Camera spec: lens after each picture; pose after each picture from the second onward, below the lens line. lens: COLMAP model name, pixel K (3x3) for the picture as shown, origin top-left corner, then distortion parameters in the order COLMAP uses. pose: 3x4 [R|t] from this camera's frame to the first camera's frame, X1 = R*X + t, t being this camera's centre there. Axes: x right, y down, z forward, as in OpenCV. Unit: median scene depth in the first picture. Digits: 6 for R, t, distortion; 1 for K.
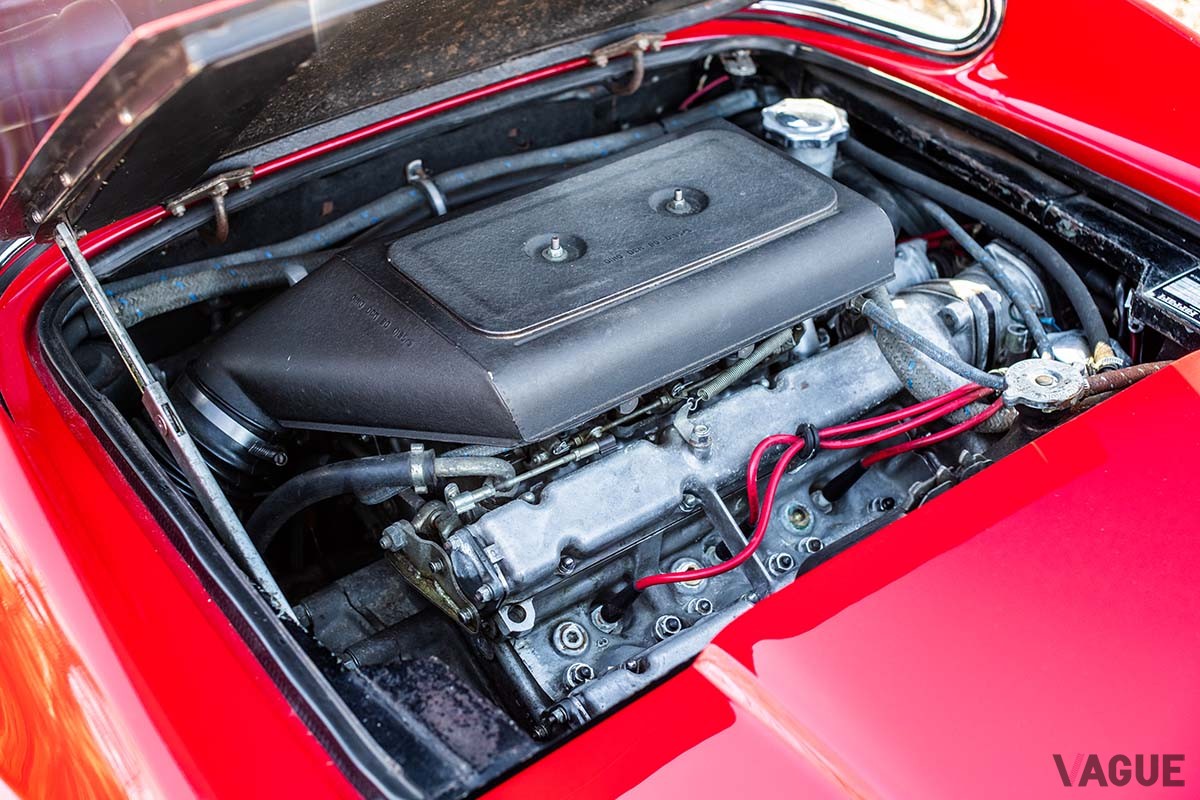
lens RADIAL K [[1708.0, 0, 602.3], [0, 1708.0, 356.6], [0, 0, 1]] dist [-0.148251, 0.080036]
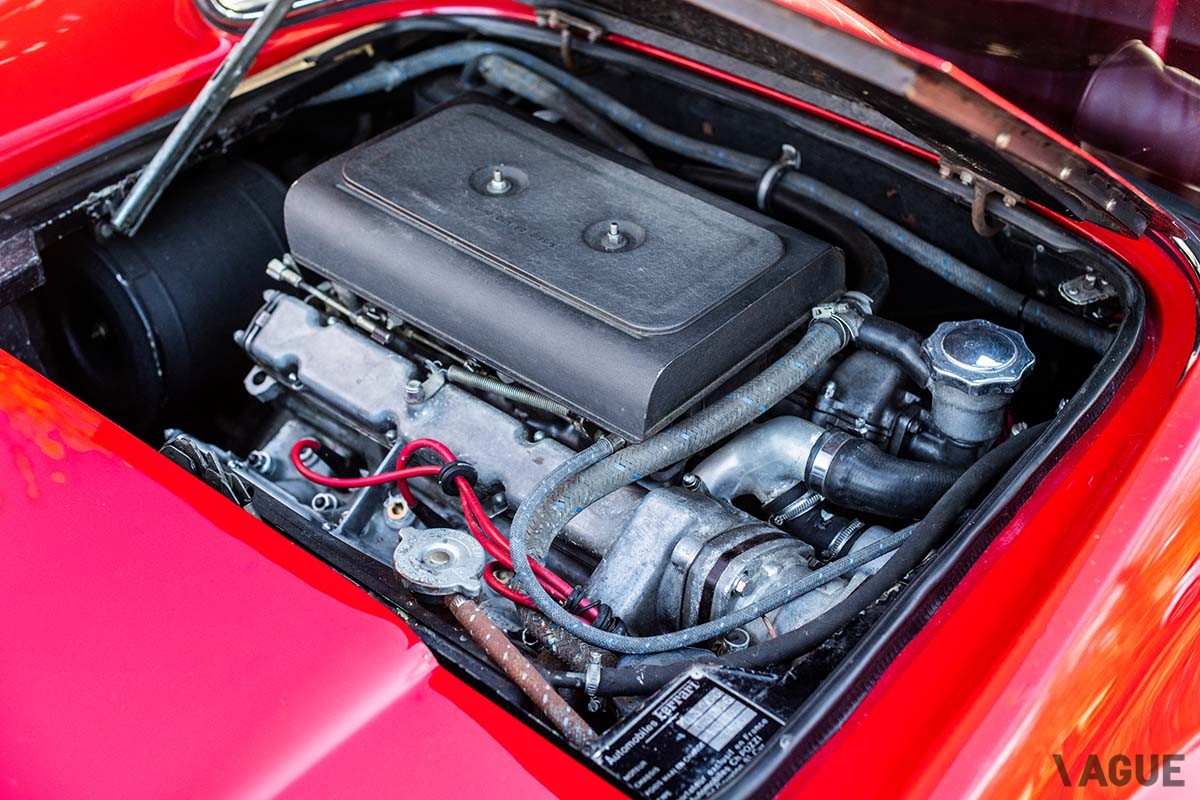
lens RADIAL K [[1708.0, 0, 602.3], [0, 1708.0, 356.6], [0, 0, 1]] dist [-0.148251, 0.080036]
pose [[0.219911, 0.593008, -0.774584, 0.826182], [-0.565207, 0.724622, 0.394290, -0.416996], [0.795098, 0.351091, 0.494524, 0.555977]]
